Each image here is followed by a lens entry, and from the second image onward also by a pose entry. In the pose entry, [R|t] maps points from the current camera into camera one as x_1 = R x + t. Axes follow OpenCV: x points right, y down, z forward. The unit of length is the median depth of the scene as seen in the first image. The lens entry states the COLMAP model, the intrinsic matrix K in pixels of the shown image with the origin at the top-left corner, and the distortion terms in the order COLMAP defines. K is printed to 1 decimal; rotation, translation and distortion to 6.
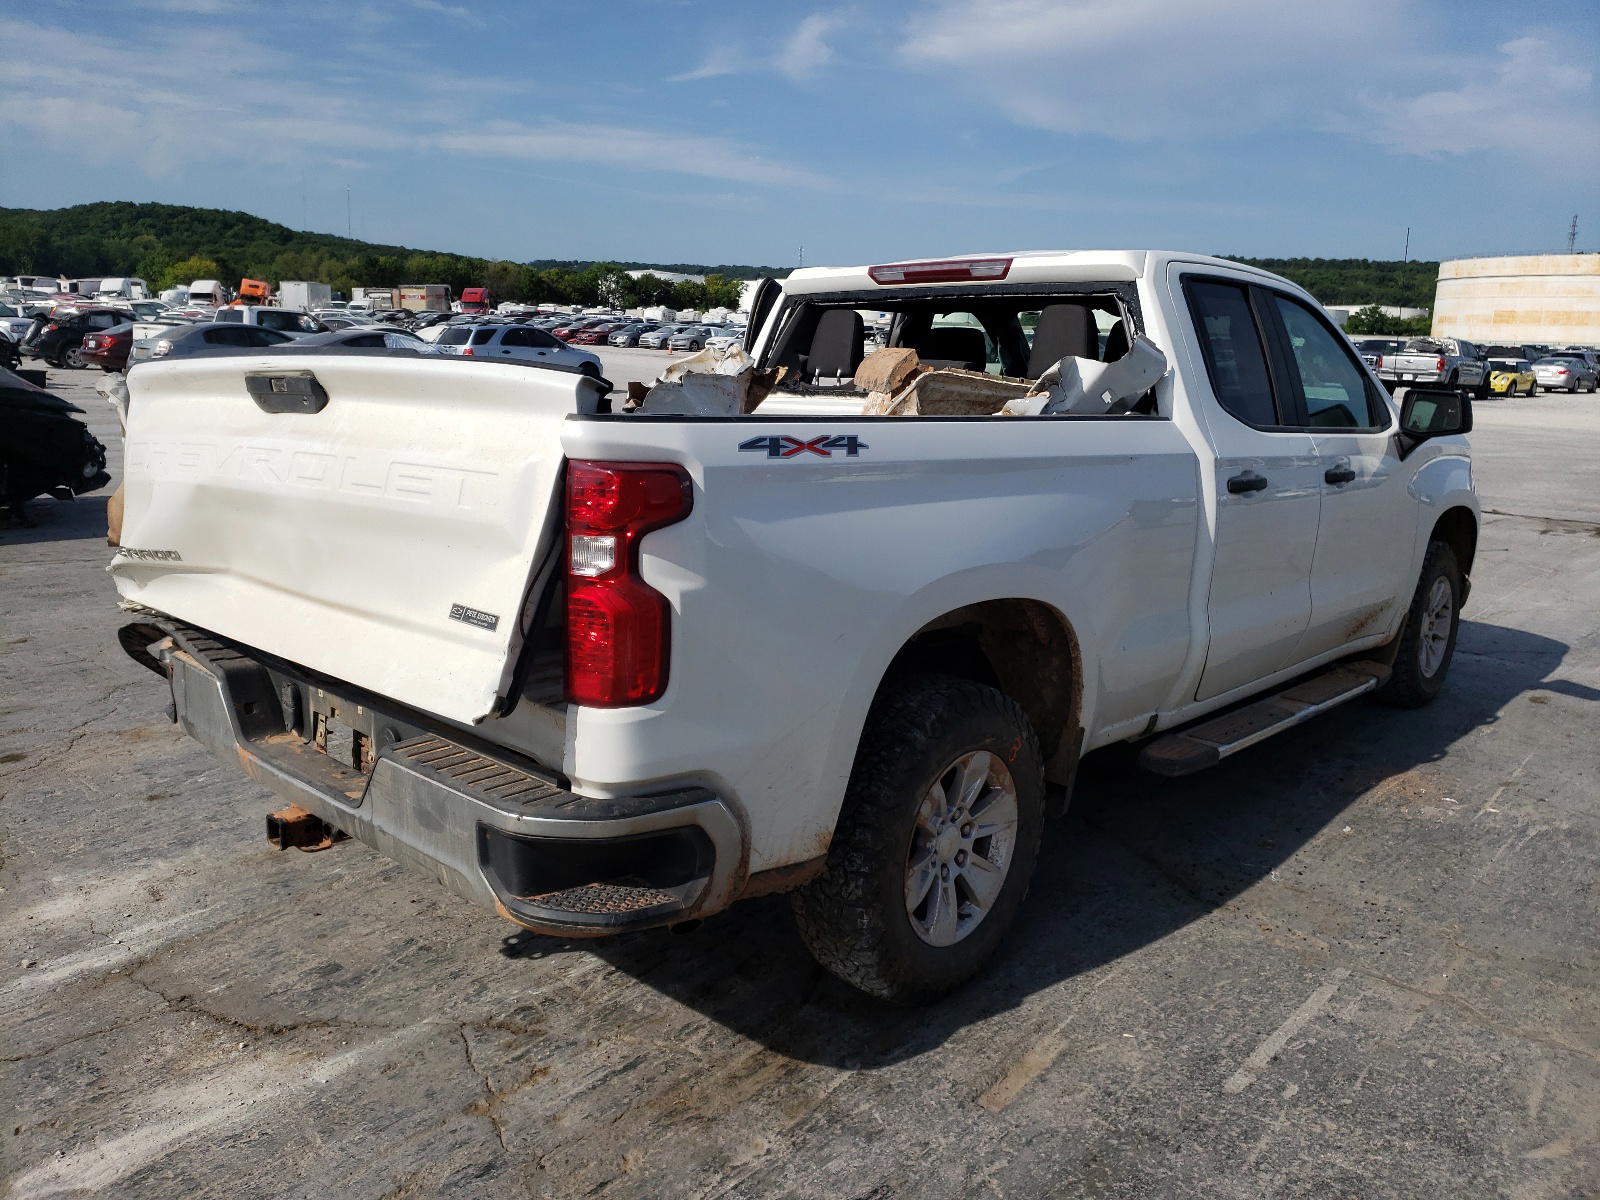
lens RADIAL K [[1249.6, 0, 800.0], [0, 1249.6, 600.0], [0, 0, 1]] dist [0.010309, 0.009533]
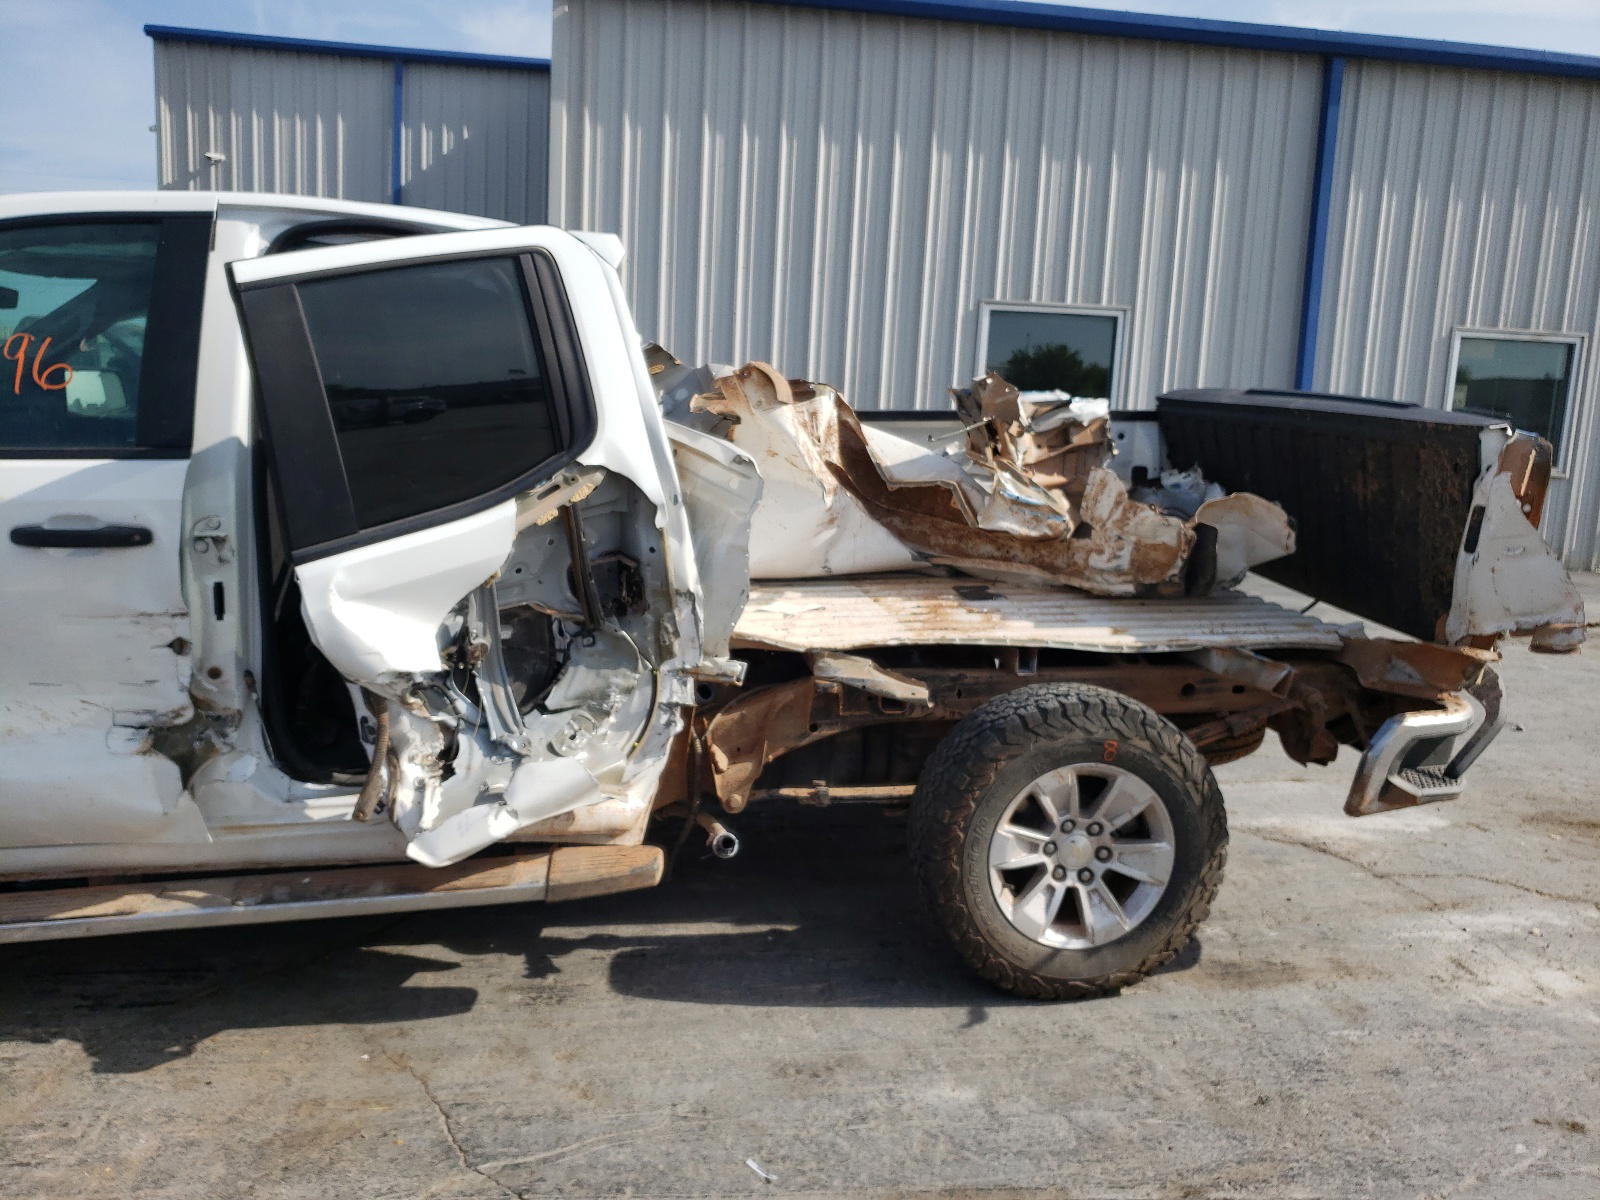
lens RADIAL K [[1249.6, 0, 800.0], [0, 1249.6, 600.0], [0, 0, 1]] dist [0.010309, 0.009533]
pose [[-0.780057, -0.166178, 0.603238, -0.710830], [0.065790, 0.936961, 0.343185, -0.434007], [-0.622240, 0.307391, -0.719950, 2.099162]]
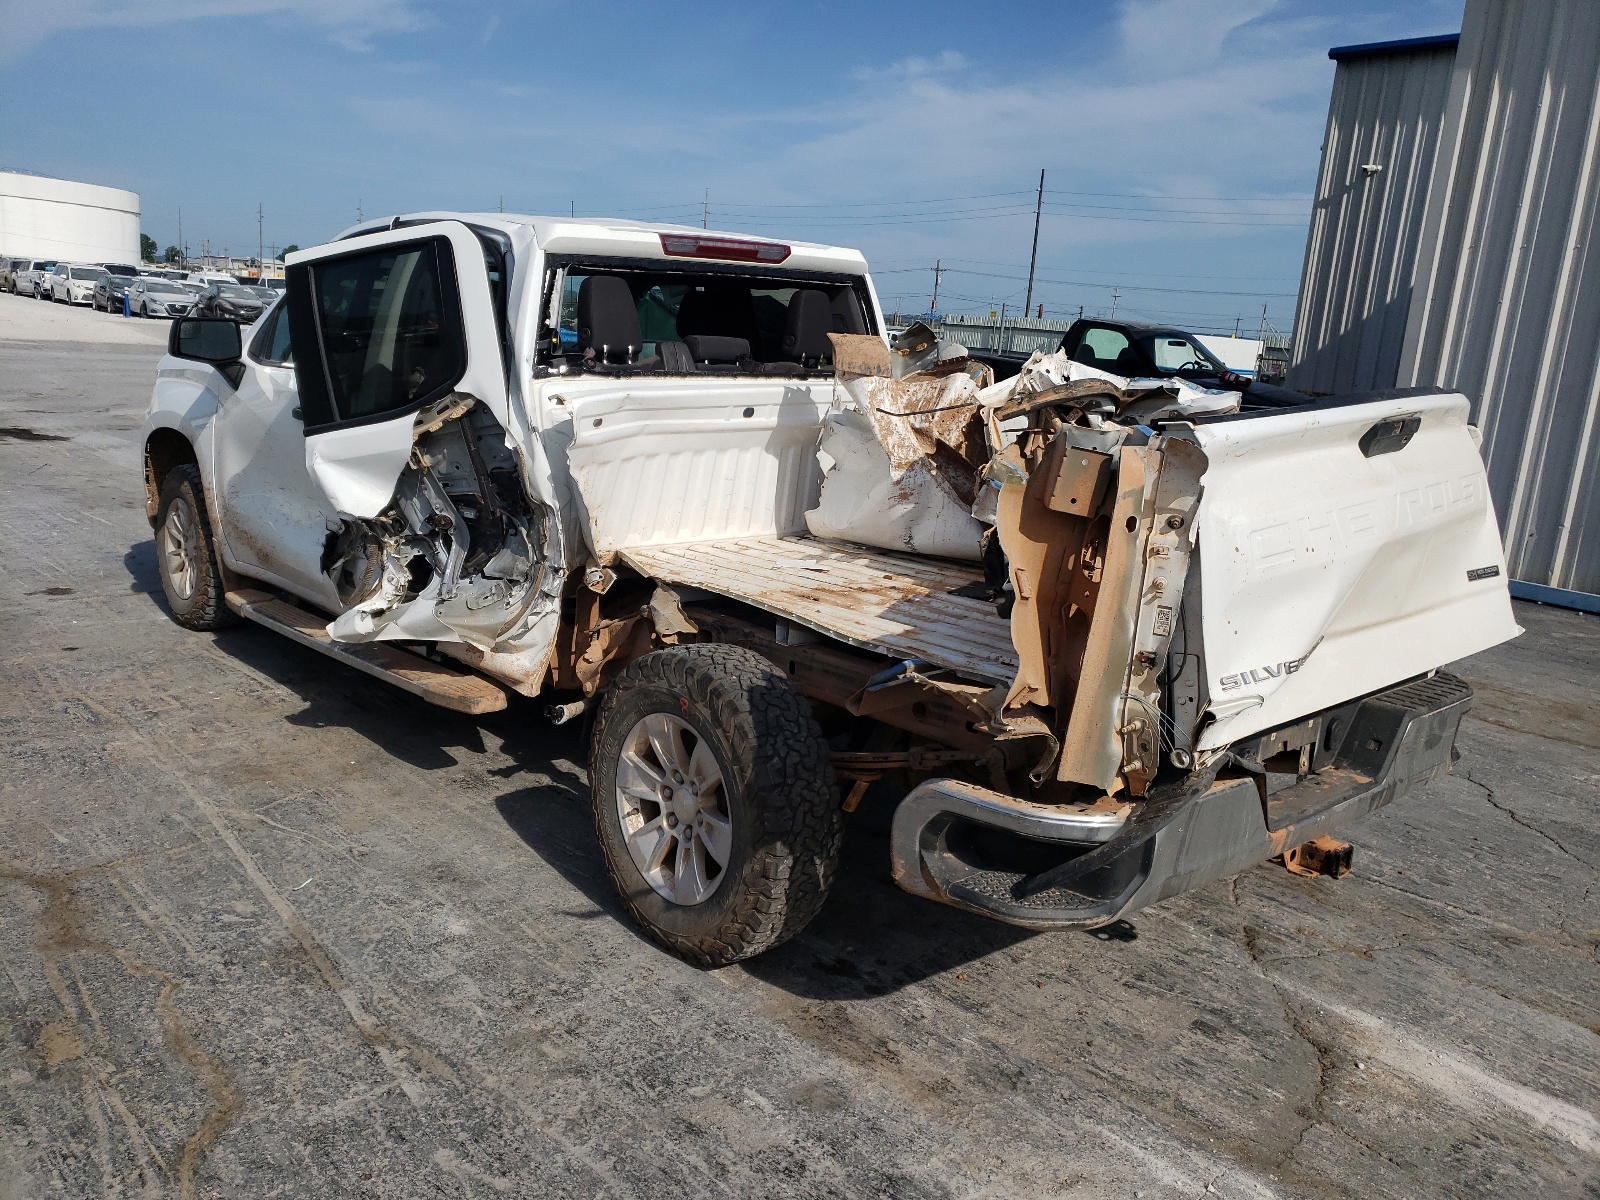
lens RADIAL K [[1235.3, 0, 760.2], [0, 1235.3, 600.1], [0, 0, 1]] dist [0.067455, -0.063696]
pose [[0.105085, -0.237708, 0.965636, -1.214875], [0.134409, 0.965497, 0.223047, -0.271141], [-0.985338, 0.106352, 0.133410, 1.132106]]
